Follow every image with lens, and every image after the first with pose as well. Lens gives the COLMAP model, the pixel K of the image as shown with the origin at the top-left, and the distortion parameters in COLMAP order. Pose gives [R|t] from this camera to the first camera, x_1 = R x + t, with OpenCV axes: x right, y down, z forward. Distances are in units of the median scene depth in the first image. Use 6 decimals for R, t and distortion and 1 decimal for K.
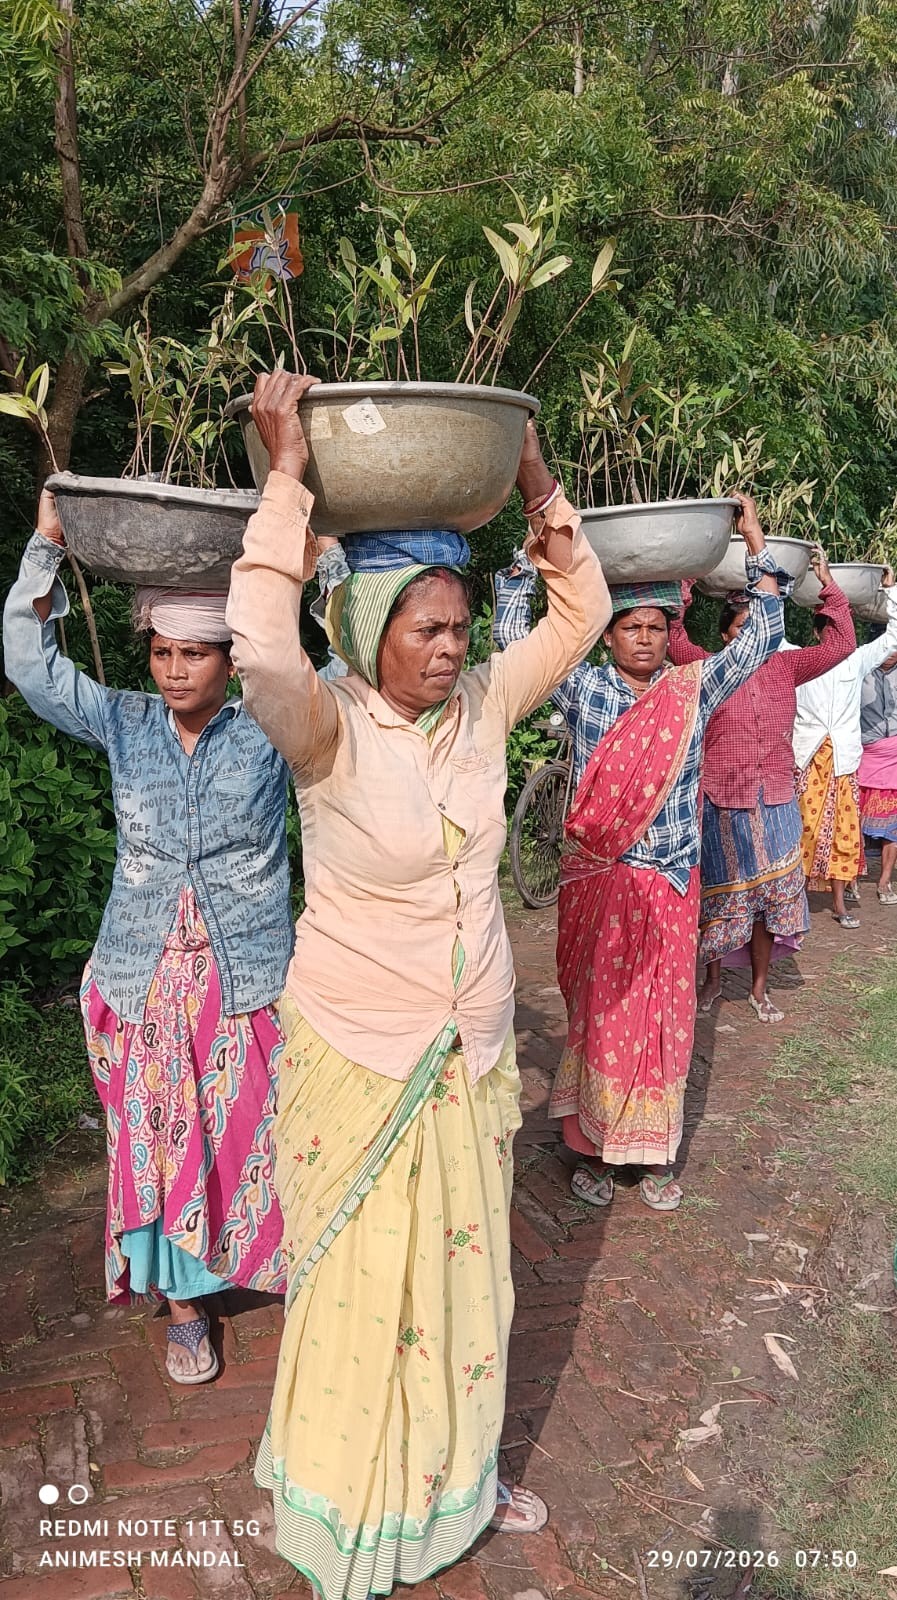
lens RADIAL K [[1323.4, 0, 448.5], [0, 1323.4, 800.0], [0, 0, 1]] dist [0.084406, -0.005507]
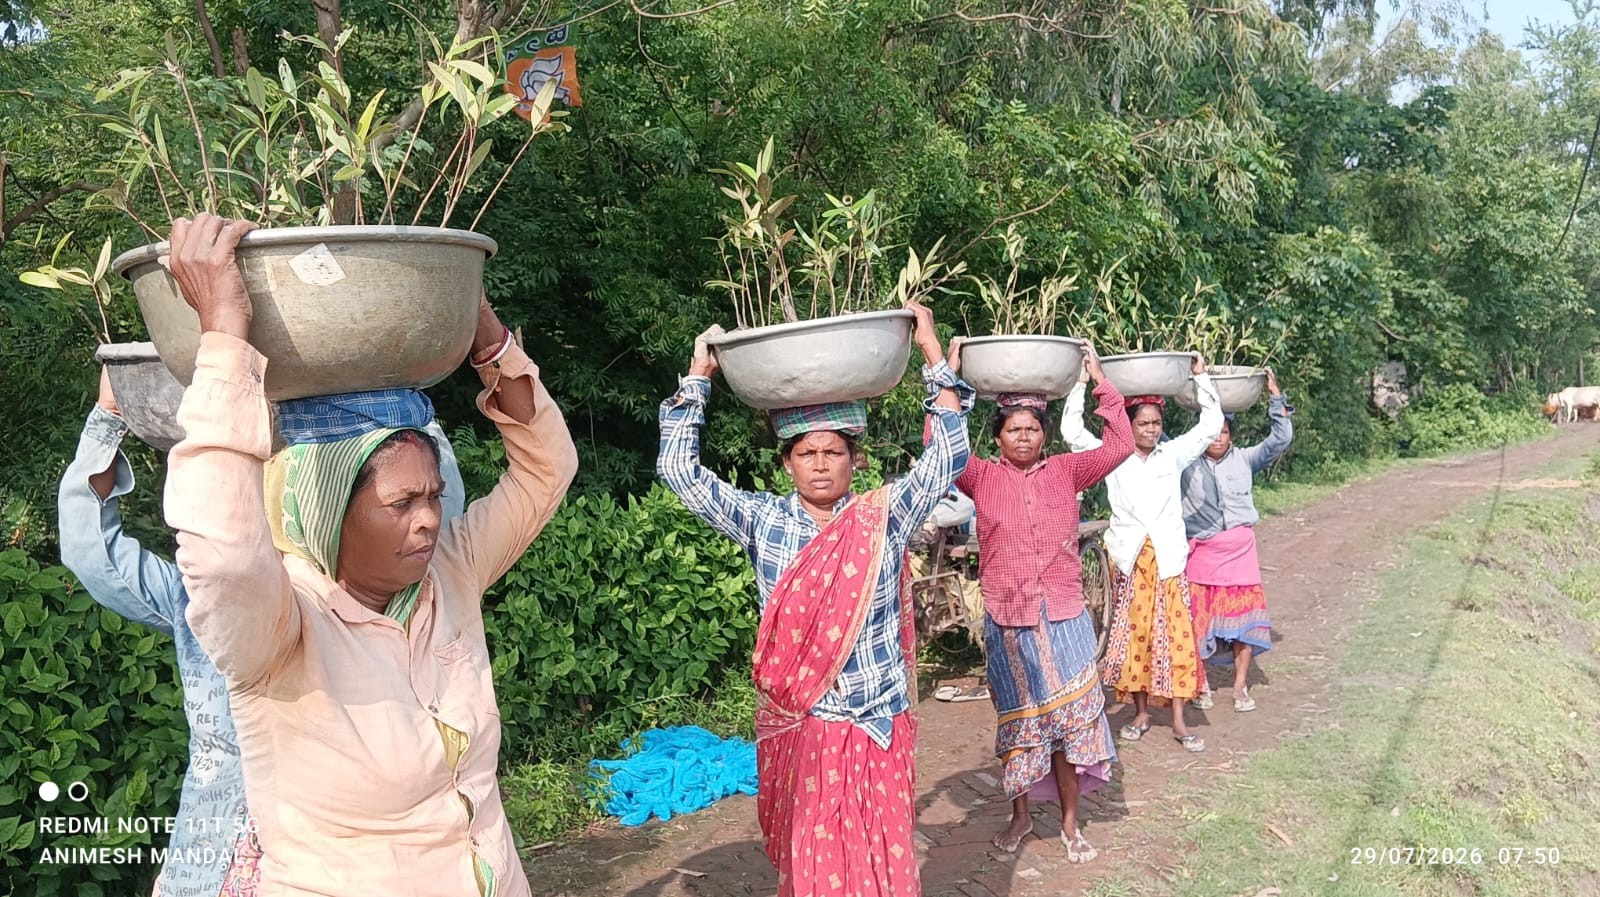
lens RADIAL K [[1314.3, 0, 800.0], [0, 1314.3, 448.5], [0, 0, 1]] dist [0.014119, -0.005264]
pose [[0.995081, -0.061636, -0.077561, 0.202832], [0.052889, 0.992505, -0.110170, -0.034079], [0.083770, 0.105526, 0.990882, 0.104098]]
